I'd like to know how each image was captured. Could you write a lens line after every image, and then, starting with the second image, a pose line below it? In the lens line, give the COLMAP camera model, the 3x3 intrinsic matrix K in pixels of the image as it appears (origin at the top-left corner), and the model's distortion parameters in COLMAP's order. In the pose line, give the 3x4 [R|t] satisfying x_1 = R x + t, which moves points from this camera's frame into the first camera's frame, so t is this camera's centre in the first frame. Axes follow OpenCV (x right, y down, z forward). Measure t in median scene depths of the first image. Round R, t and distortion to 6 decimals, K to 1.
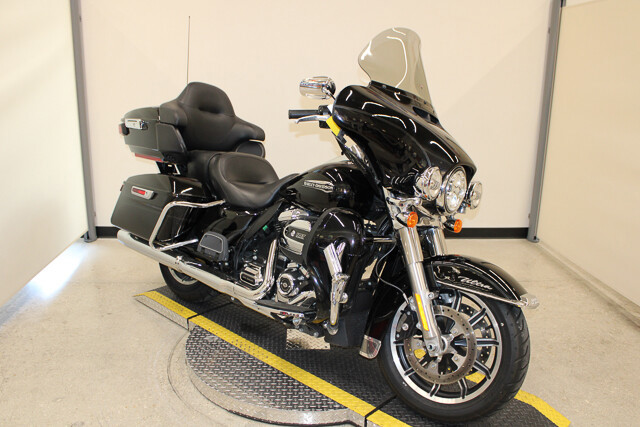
lens RADIAL K [[534.3, 0, 320.0], [0, 534.3, 213.5], [0, 0, 1]] dist [-0.143333, 0.115822]
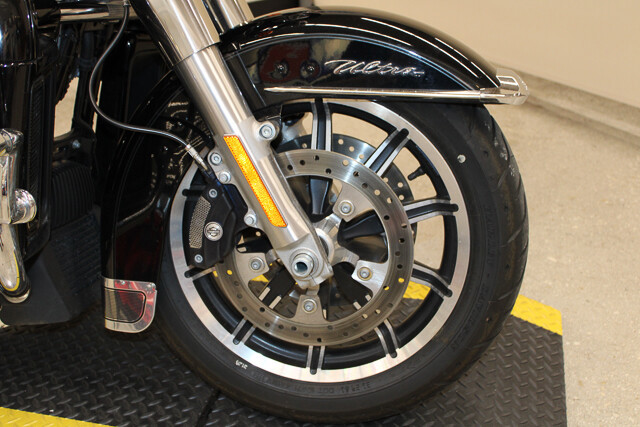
lens RADIAL K [[738.2, 0, 320.0], [0, 738.2, 213.5], [0, 0, 1]] dist [-0.079625, -0.003926]
pose [[0.868927, -0.289589, 0.401377, 0.022506], [0.181164, 0.940777, 0.286564, 0.068097], [-0.460592, -0.176288, 0.869930, 0.516435]]
